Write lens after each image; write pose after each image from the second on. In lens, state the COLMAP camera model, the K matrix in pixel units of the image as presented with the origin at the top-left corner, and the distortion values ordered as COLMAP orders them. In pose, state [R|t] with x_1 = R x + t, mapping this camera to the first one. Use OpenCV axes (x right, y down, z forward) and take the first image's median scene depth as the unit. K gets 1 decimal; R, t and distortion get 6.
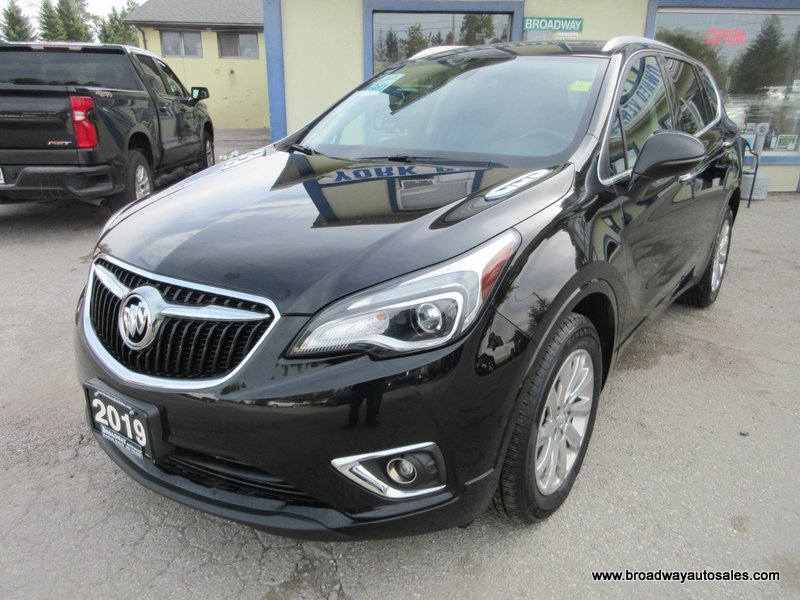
lens RADIAL K [[604.9, 0, 400.0], [0, 604.9, 300.0], [0, 0, 1]] dist [0.011823, 0.000668]
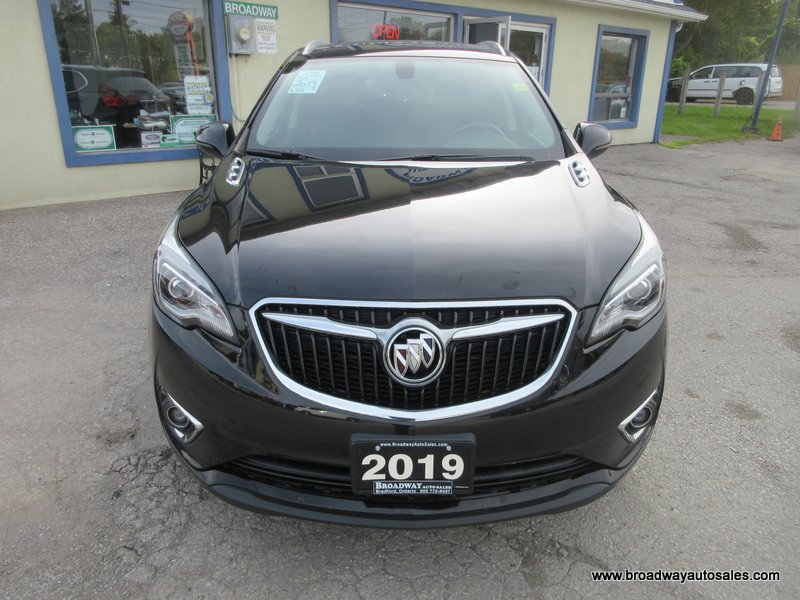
lens RADIAL K [[604.9, 0, 400.0], [0, 604.9, 300.0], [0, 0, 1]] dist [0.011823, 0.000668]
pose [[0.801587, -0.201587, 0.562869, -0.641188], [0.184320, 0.978910, 0.088097, -0.090004], [-0.568758, 0.033130, 0.821838, 0.167893]]
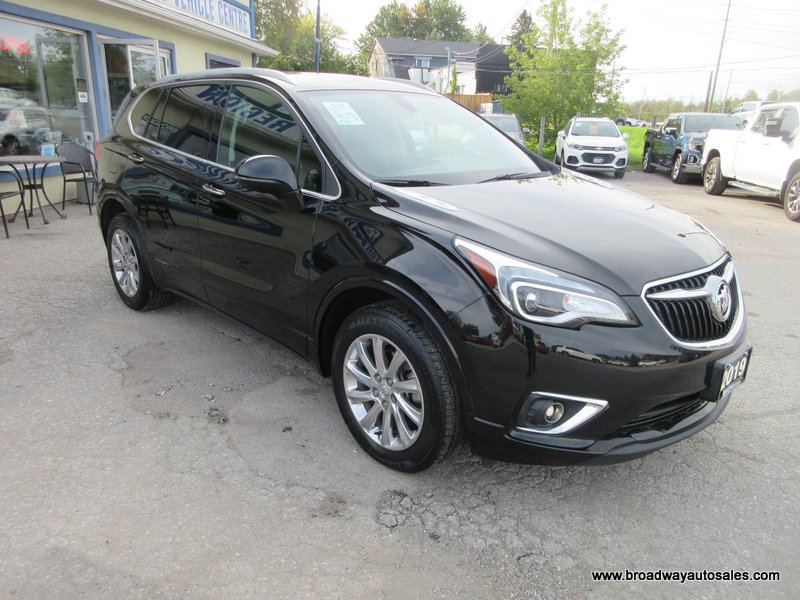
lens RADIAL K [[604.9, 0, 400.0], [0, 604.9, 300.0], [0, 0, 1]] dist [0.011823, 0.000668]
pose [[0.173893, -0.293616, 0.939974, -1.256293], [0.292378, 0.926869, 0.235434, -0.341455], [-0.940360, 0.233887, 0.247023, 0.907741]]
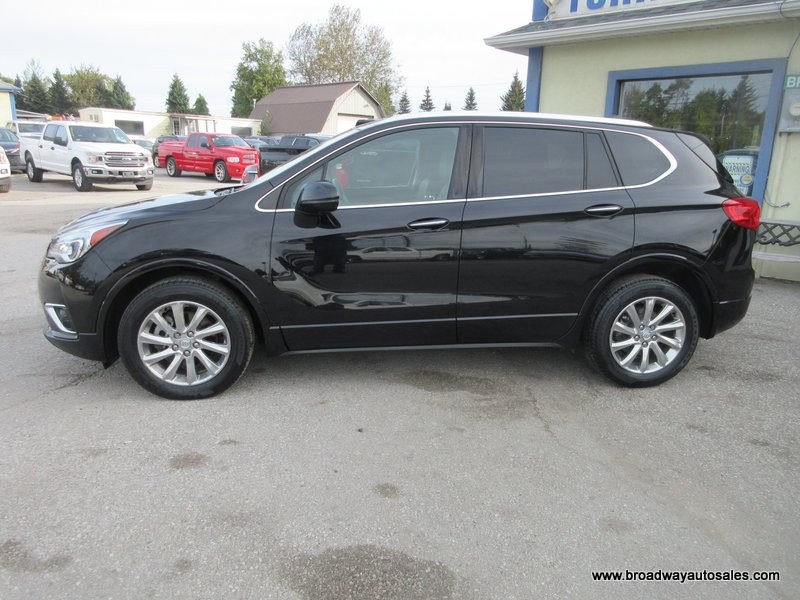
lens RADIAL K [[604.9, 0, 400.0], [0, 604.9, 300.0], [0, 0, 1]] dist [0.011823, 0.000668]
pose [[0.691989, 0.186332, -0.697446, 1.489000], [-0.250772, 0.967996, 0.009803, -0.066427], [0.676952, 0.168116, 0.716570, 0.149832]]
